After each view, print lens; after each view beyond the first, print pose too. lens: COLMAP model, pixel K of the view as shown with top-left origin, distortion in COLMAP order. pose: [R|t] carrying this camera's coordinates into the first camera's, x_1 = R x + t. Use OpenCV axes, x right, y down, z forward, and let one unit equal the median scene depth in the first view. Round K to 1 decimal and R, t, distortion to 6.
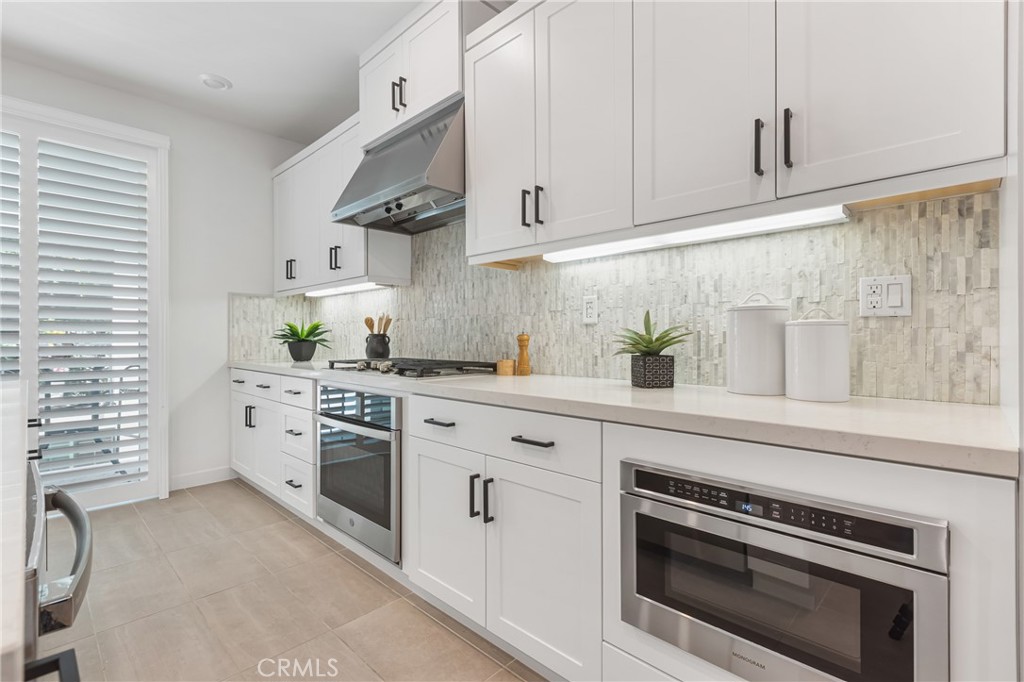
lens RADIAL K [[465.0, 0, 527.3], [0, 465.0, 337.2], [0, 0, 1]] dist [0.000146, 0.000454]
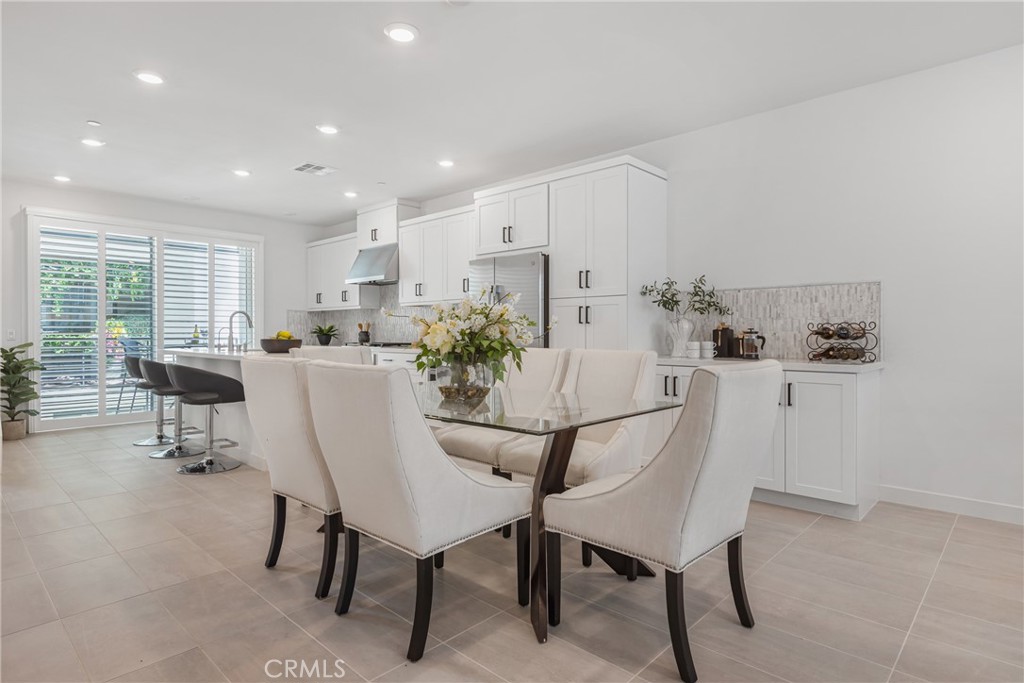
lens RADIAL K [[552.6, 0, 512.3], [0, 552.6, 336.1], [0, 0, 1]] dist [0.000438, -0.000288]
pose [[0.999771, 0.002424, -0.021277, 0.567395], [-0.002283, 0.999975, 0.006642, -0.004278], [0.021293, -0.006592, 0.999752, -2.096395]]
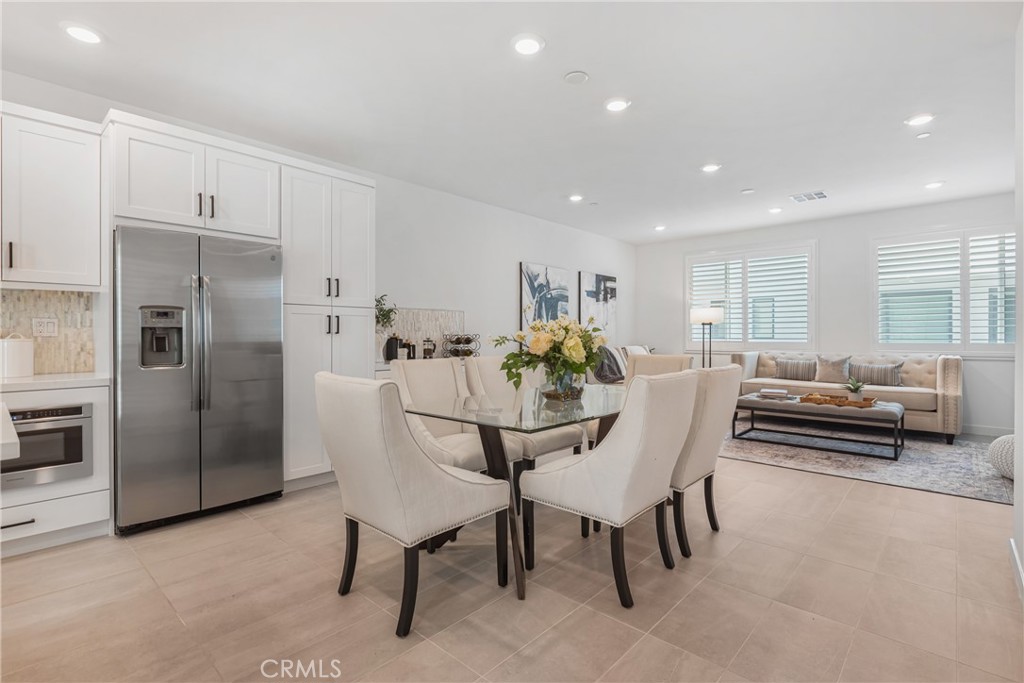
lens RADIAL K [[497.6, 0, 511.7], [0, 497.6, 335.3], [0, 0, 1]] dist [-0.003065, -0.000498]
pose [[-0.005767, -0.002247, 0.999981, -0.940039], [-0.003172, 0.999992, 0.002228, -0.037278], [-0.999978, -0.003159, -0.005774, -0.702836]]
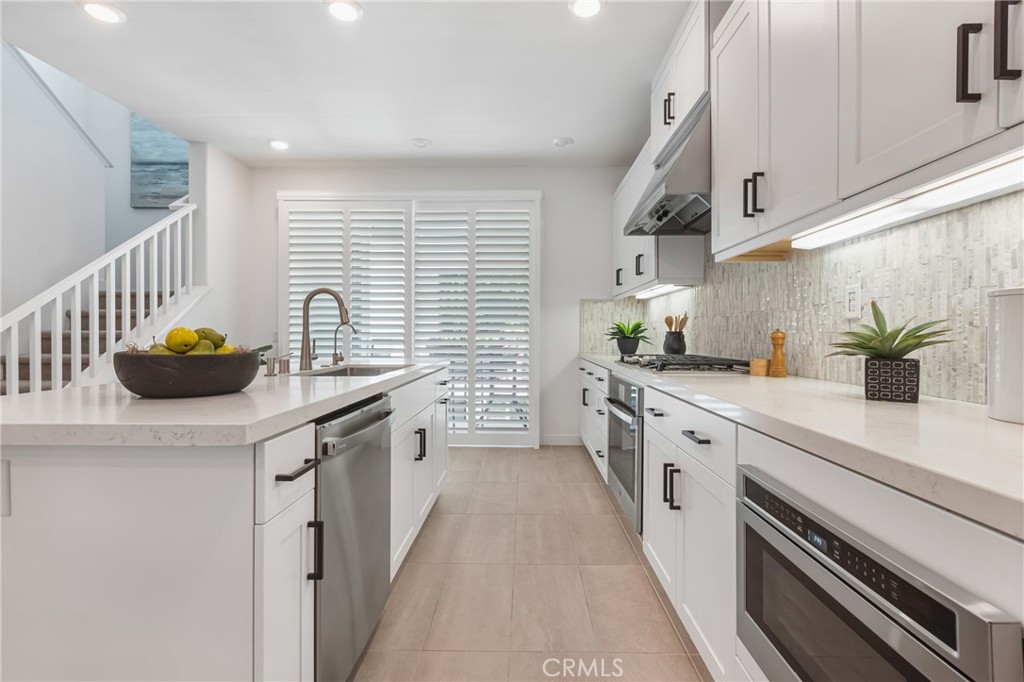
lens RADIAL K [[465.0, 0, 521.4], [0, 465.0, 335.9], [0, 0, 1]] dist [0.000146, 0.000454]
pose [[0.677667, 0.005692, -0.735347, 0.313754], [-0.003563, 0.999984, 0.004456, -0.000352], [0.735360, -0.000400, 0.677676, 0.019467]]
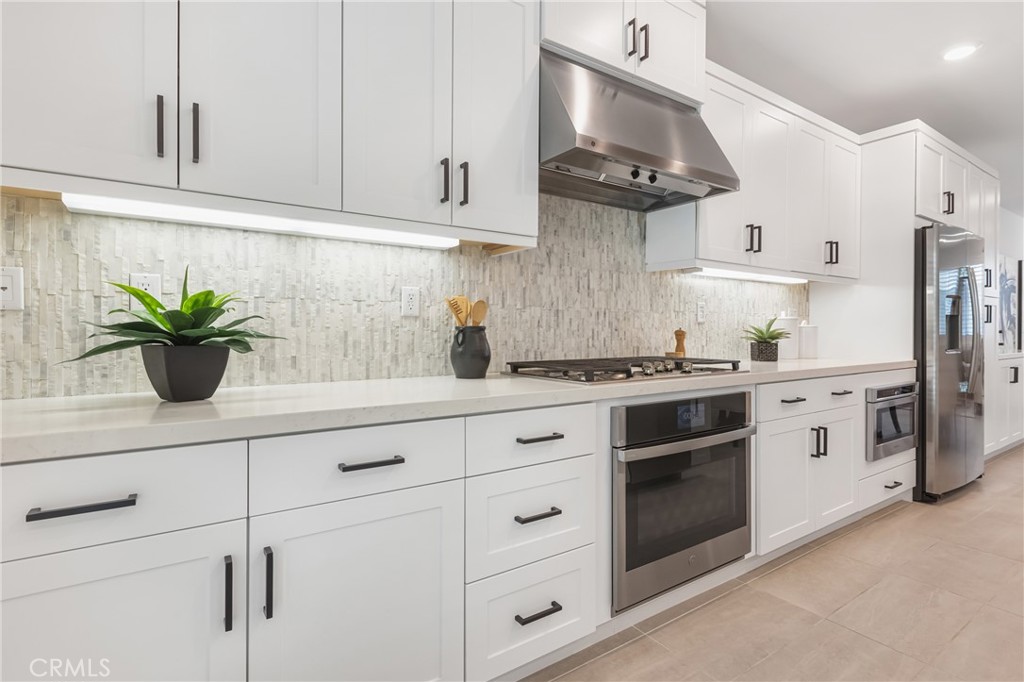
lens RADIAL K [[465.0, 0, 510.4], [0, 465.0, 328.5], [0, 0, 1]] dist [0.000146, 0.000454]
pose [[0.261828, 0.002292, 0.965112, -1.243810], [-0.005335, 0.999985, -0.000927, -0.006023], [-0.965100, -0.004907, 0.261836, 1.092194]]
